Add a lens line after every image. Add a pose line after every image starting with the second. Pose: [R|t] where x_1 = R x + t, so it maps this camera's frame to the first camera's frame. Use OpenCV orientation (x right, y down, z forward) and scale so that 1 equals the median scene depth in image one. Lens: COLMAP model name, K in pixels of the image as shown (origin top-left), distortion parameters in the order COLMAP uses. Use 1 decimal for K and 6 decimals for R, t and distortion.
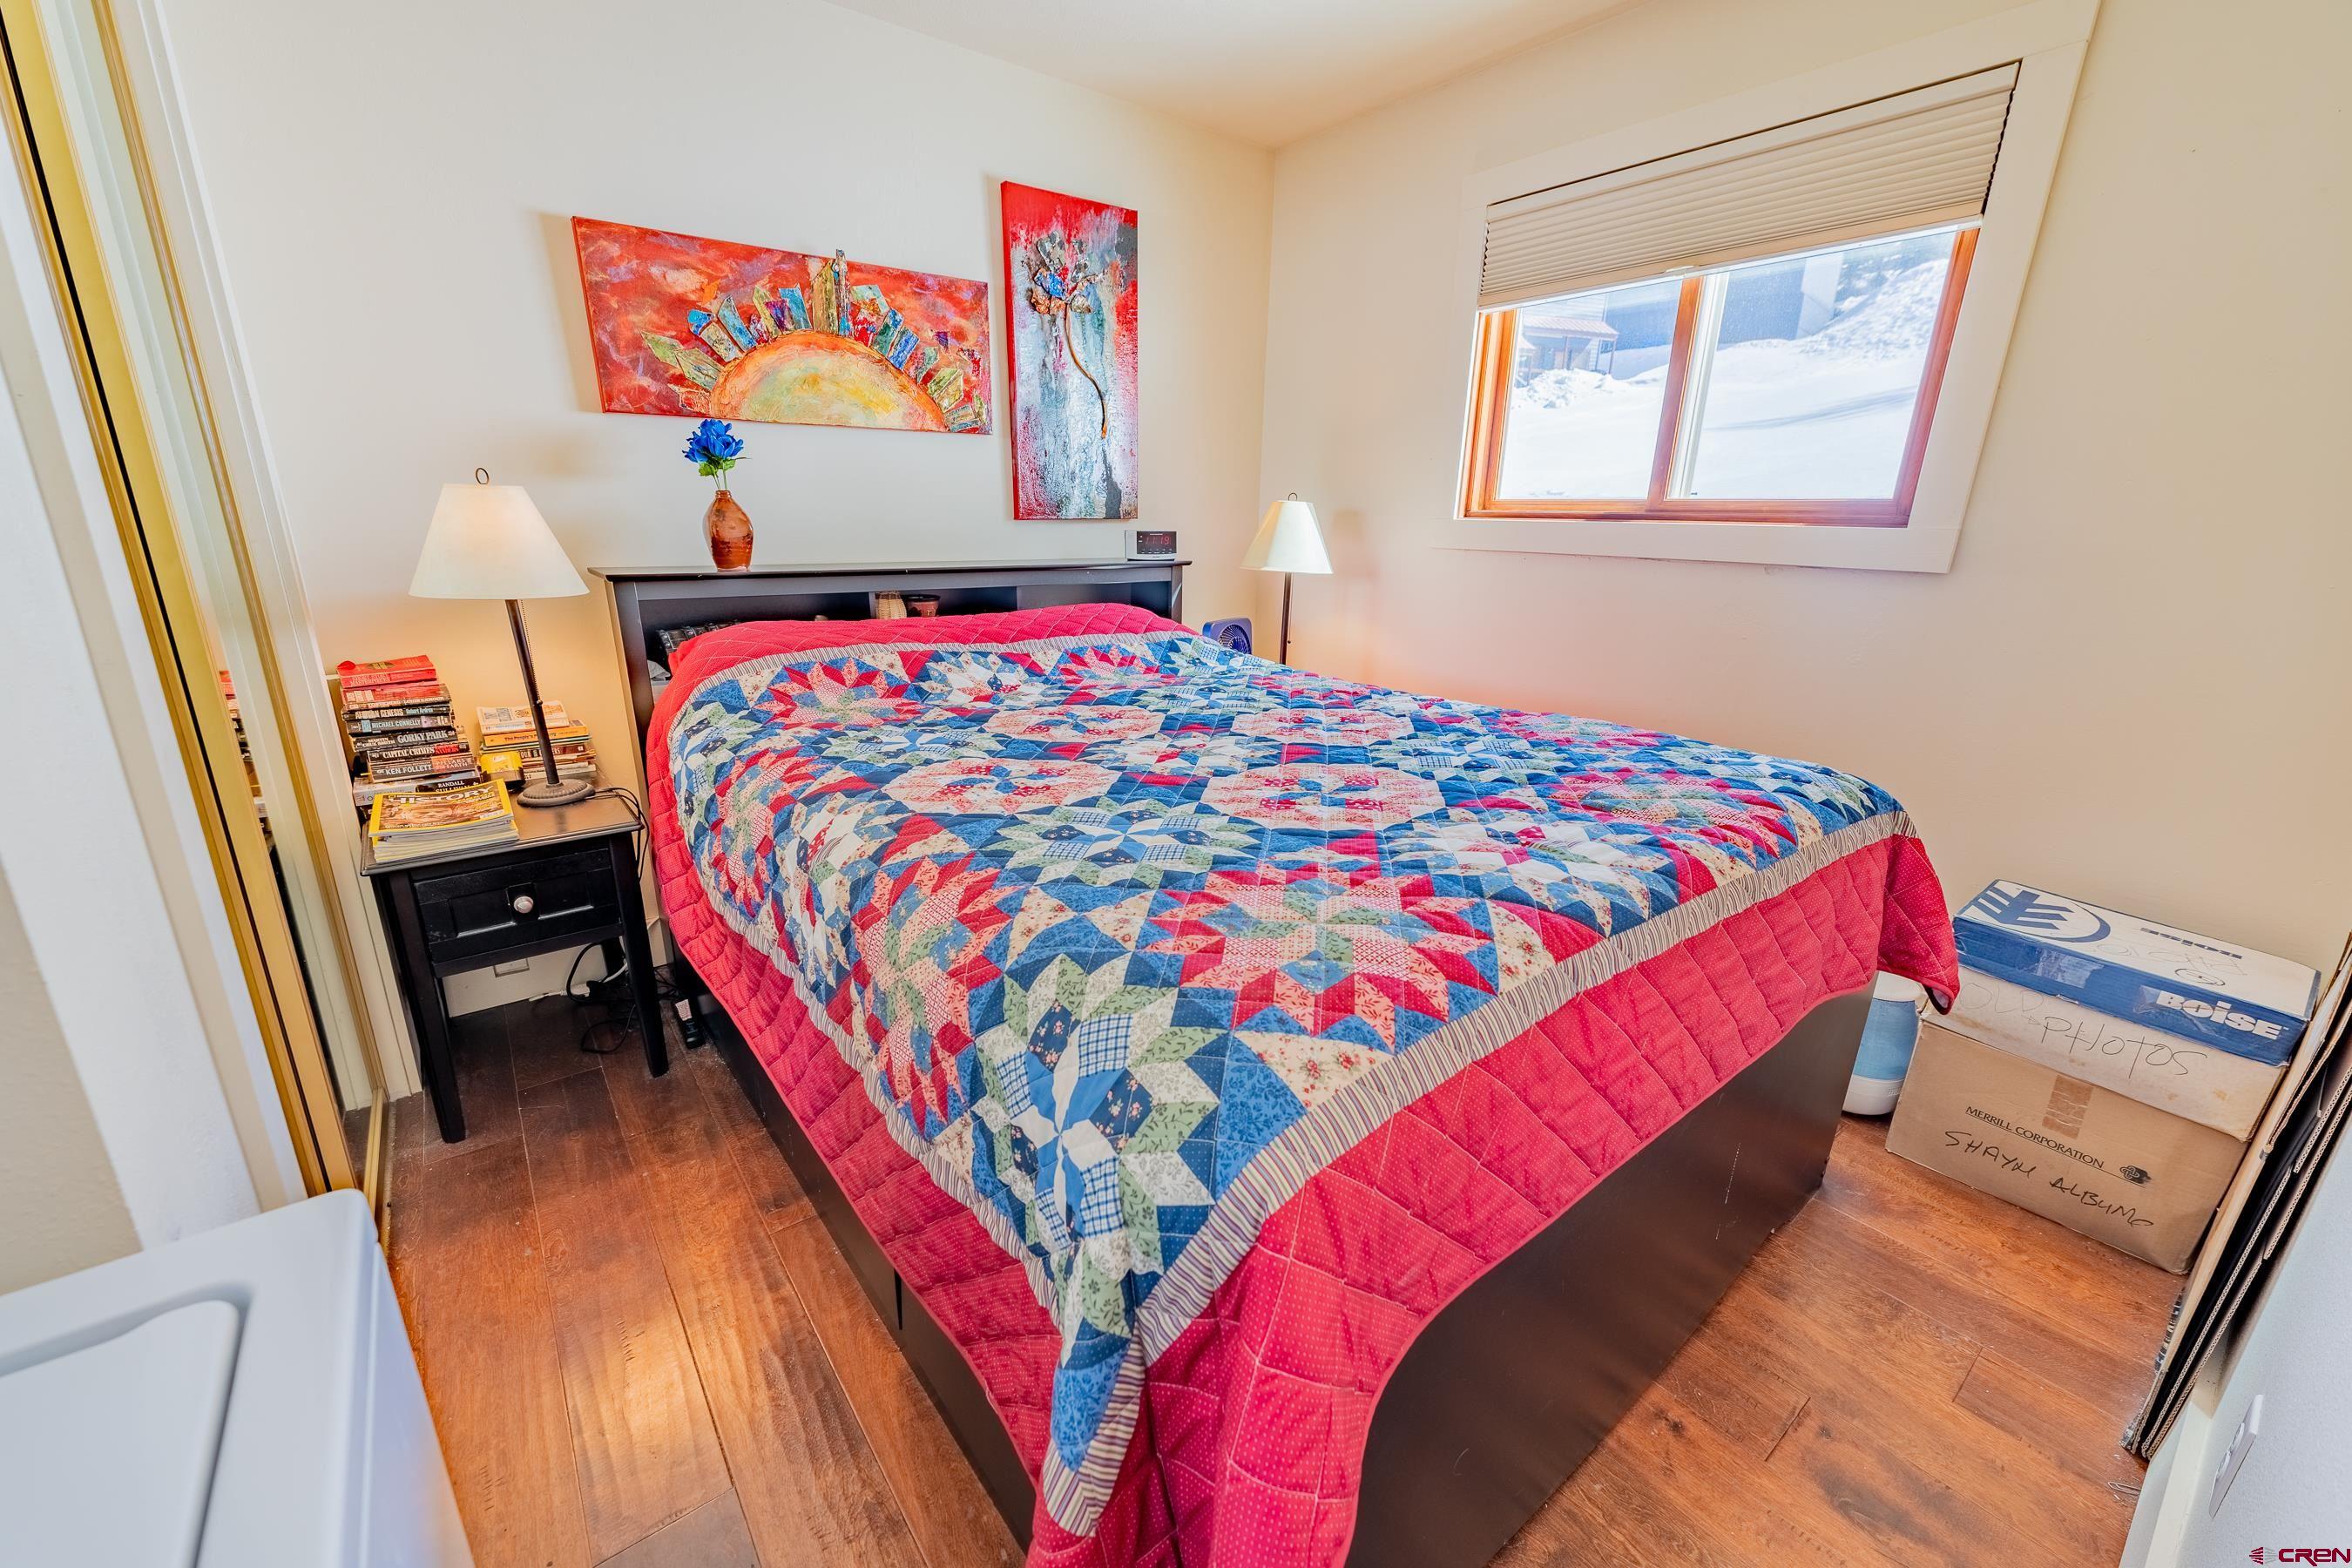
lens RADIAL K [[938.3, 0, 1175.9], [0, 938.3, 809.6], [0, 0, 1]] dist [-0.002598, 0.000657]
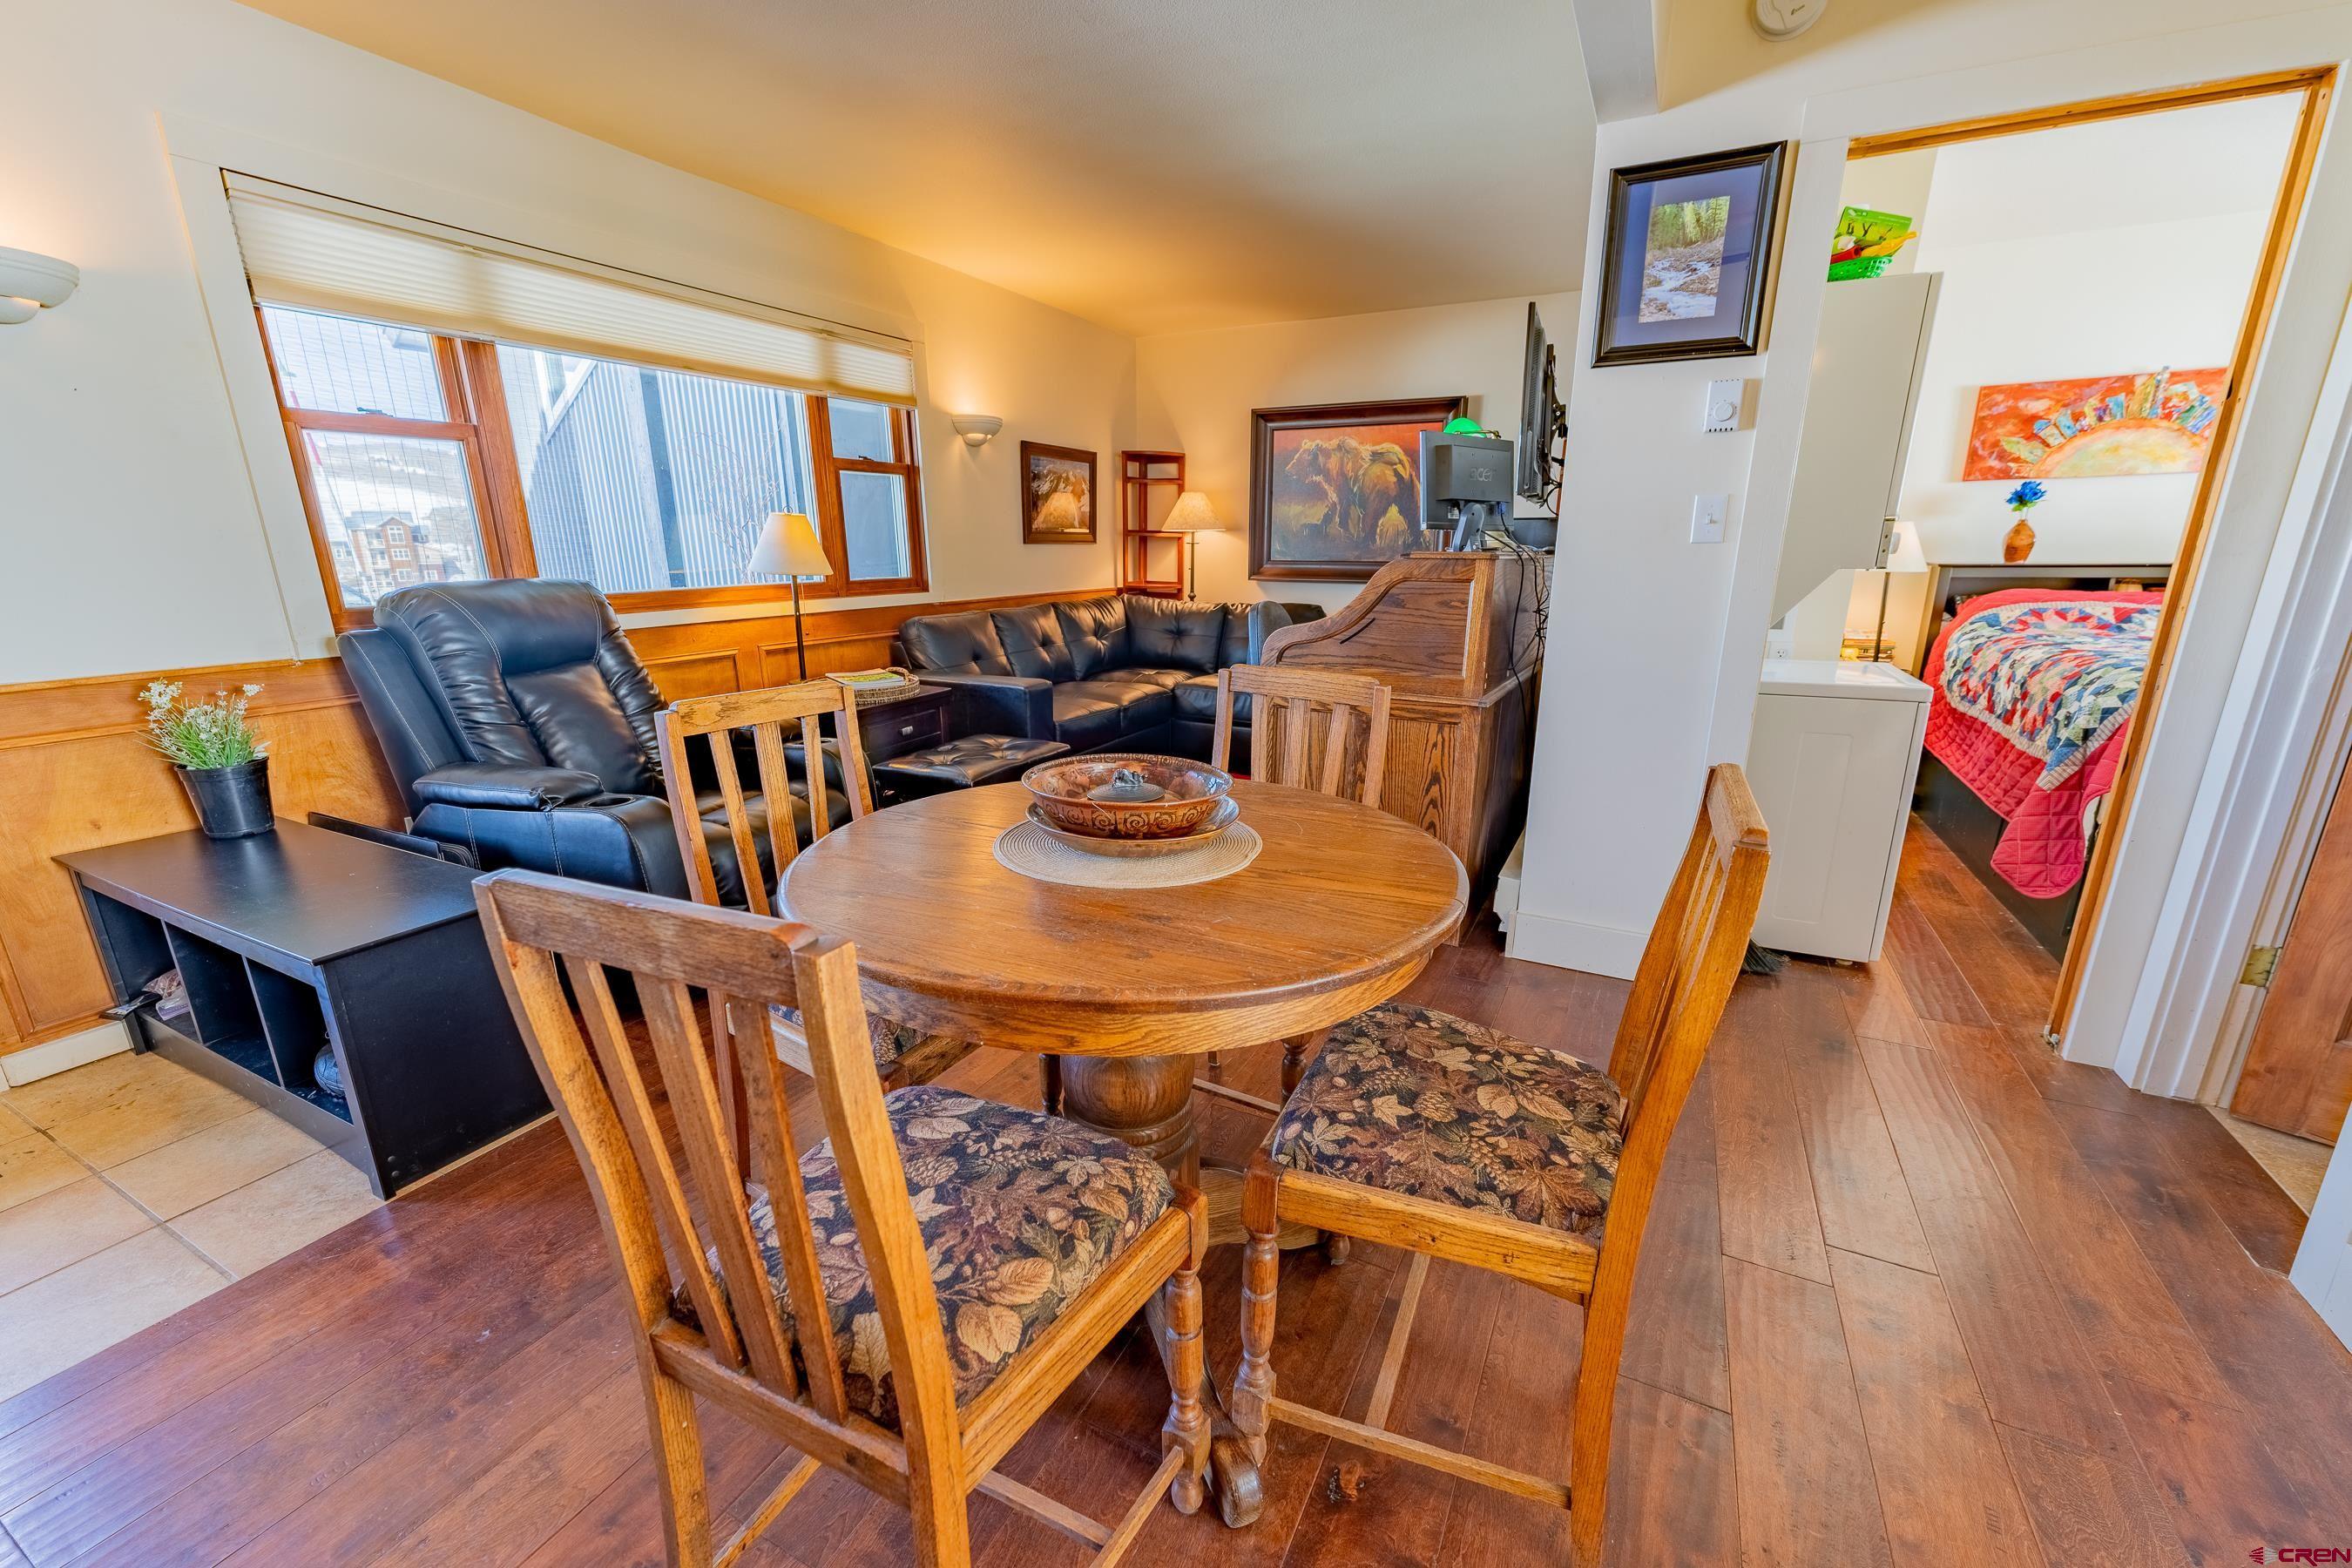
lens RADIAL K [[938.3, 0, 1173.1], [0, 938.3, 802.9], [0, 0, 1]] dist [-0.002598, 0.000657]
pose [[0.417417, 0.217729, -0.882245, 0.514504], [-0.253567, 0.960216, 0.117001, 0.367922], [0.872620, 0.174870, 0.456020, -1.095082]]
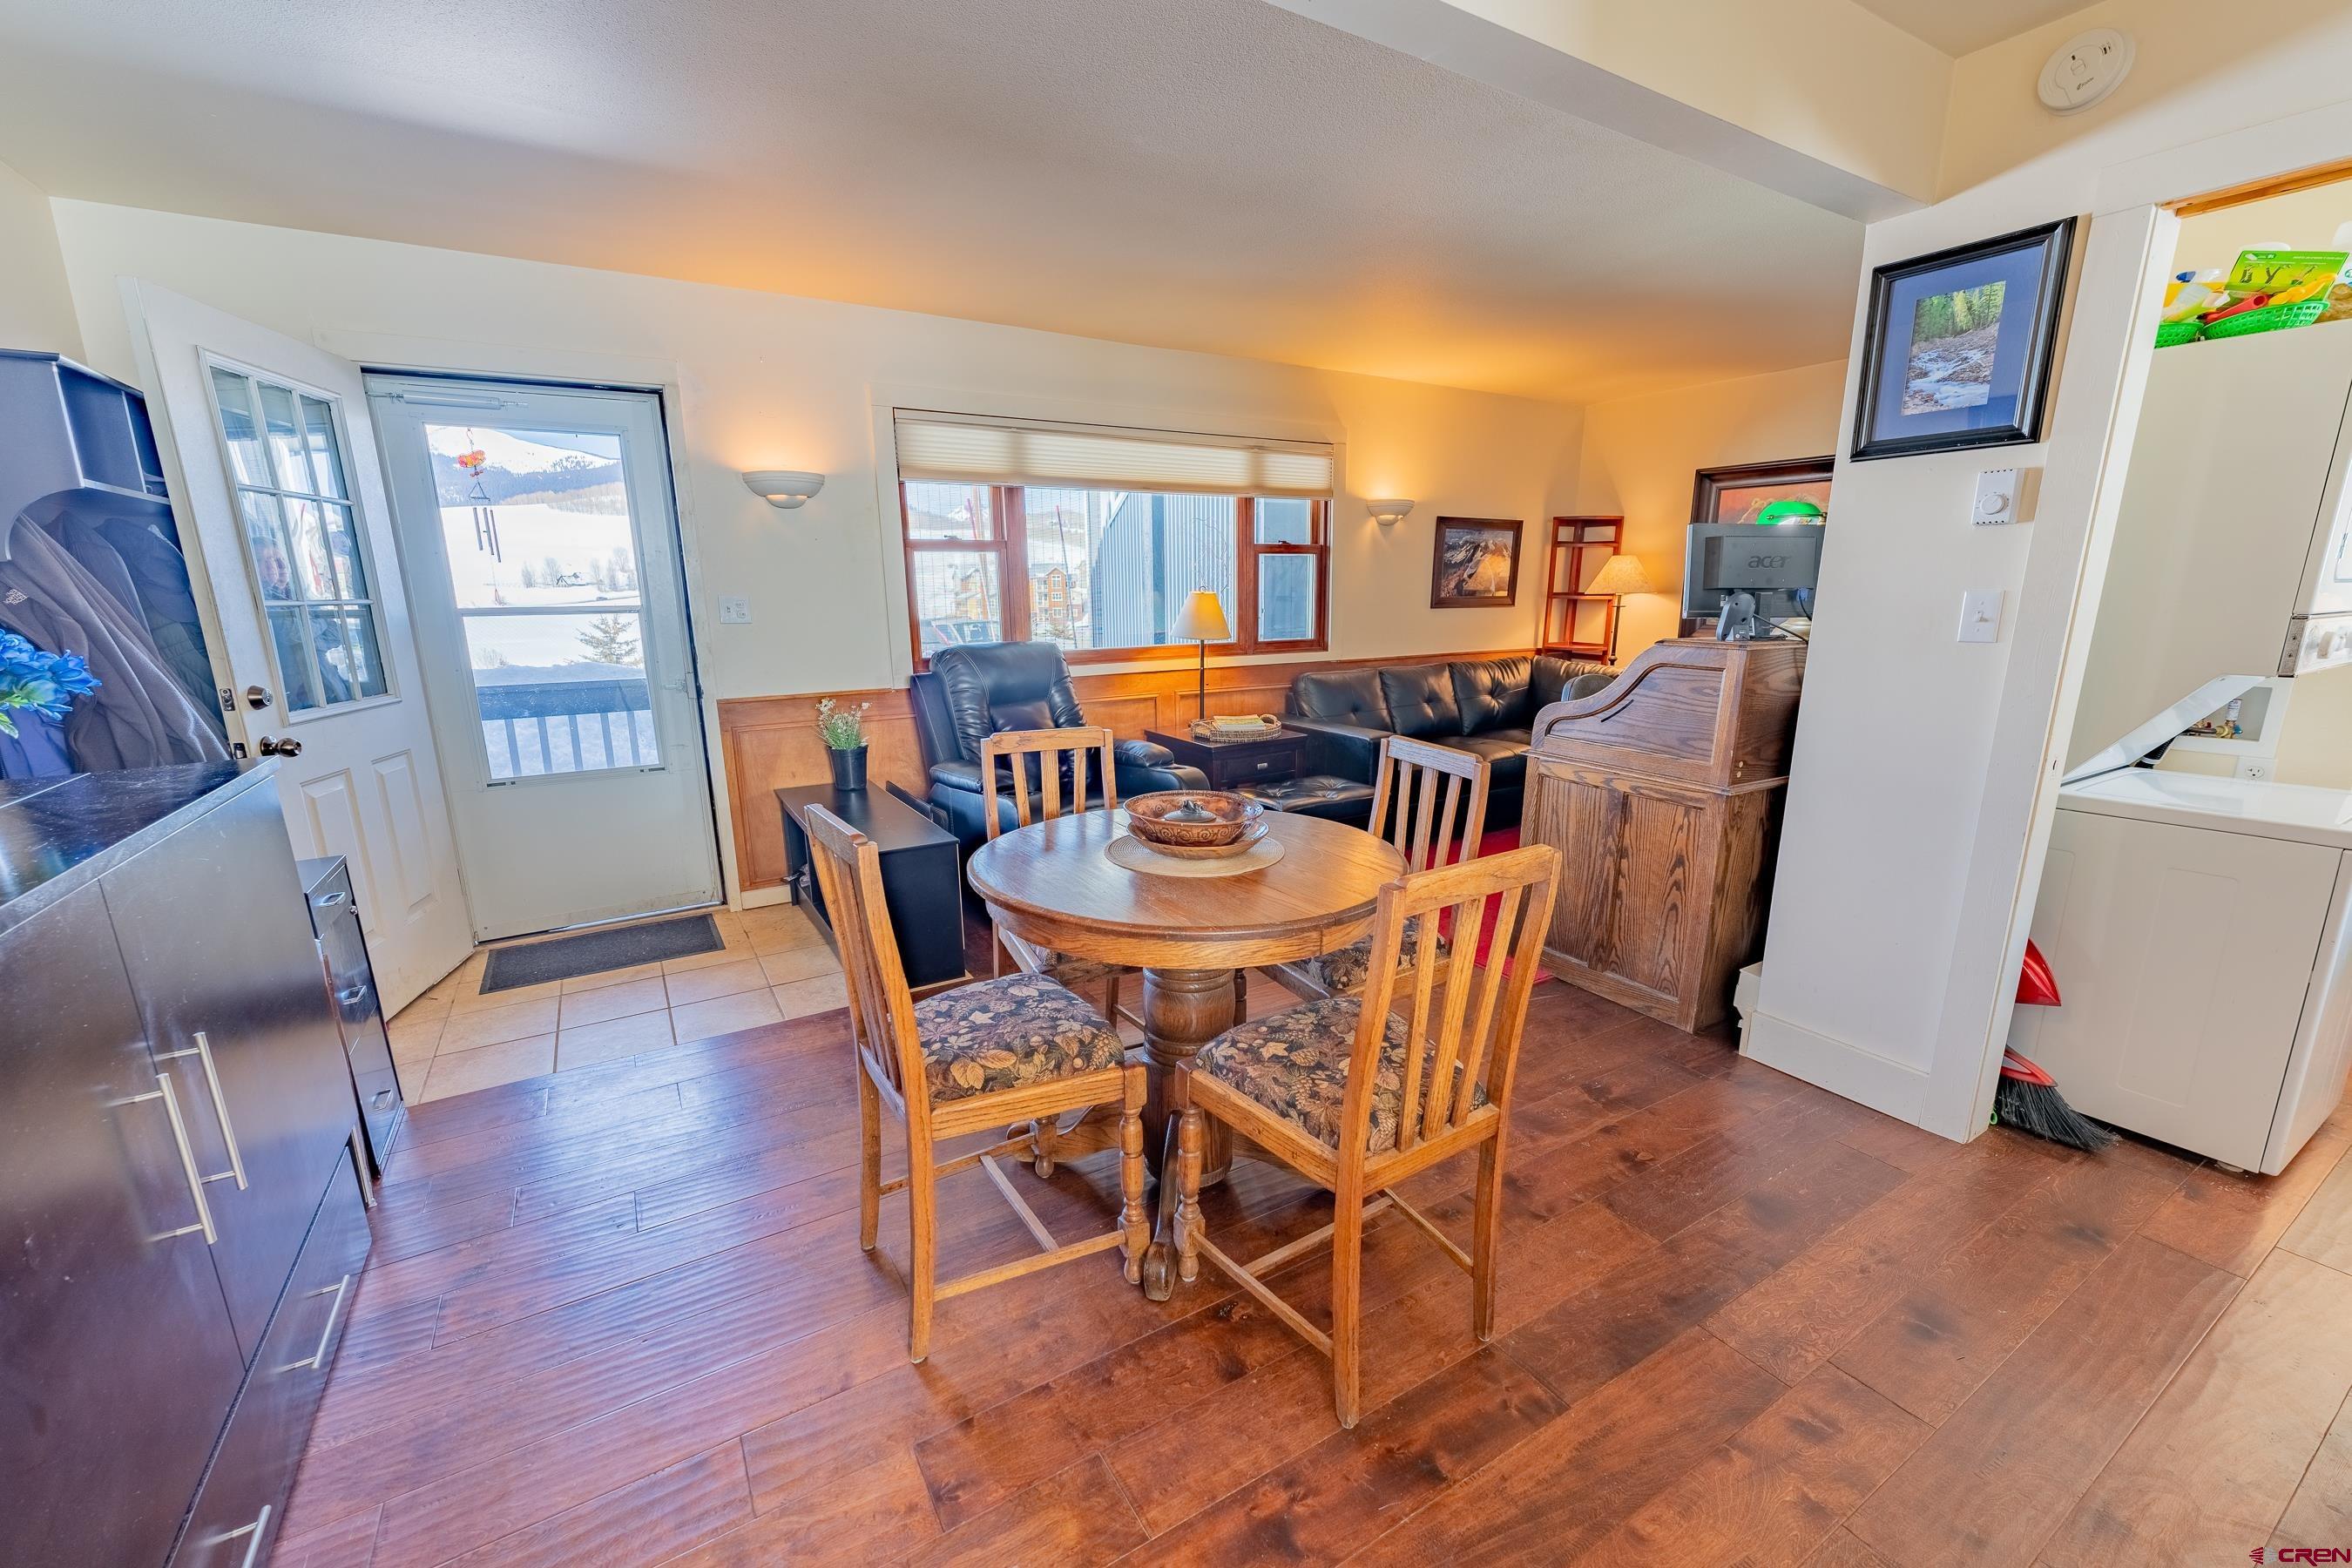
lens RADIAL K [[938.3, 0, 1176.5], [0, 938.3, 802.6], [0, 0, 1]] dist [-0.002598, 0.000657]
pose [[-0.118537, 0.197520, -0.973106, 0.811114], [-0.286315, 0.931591, 0.223970, 0.244689], [0.950775, 0.305163, -0.053875, -0.848626]]
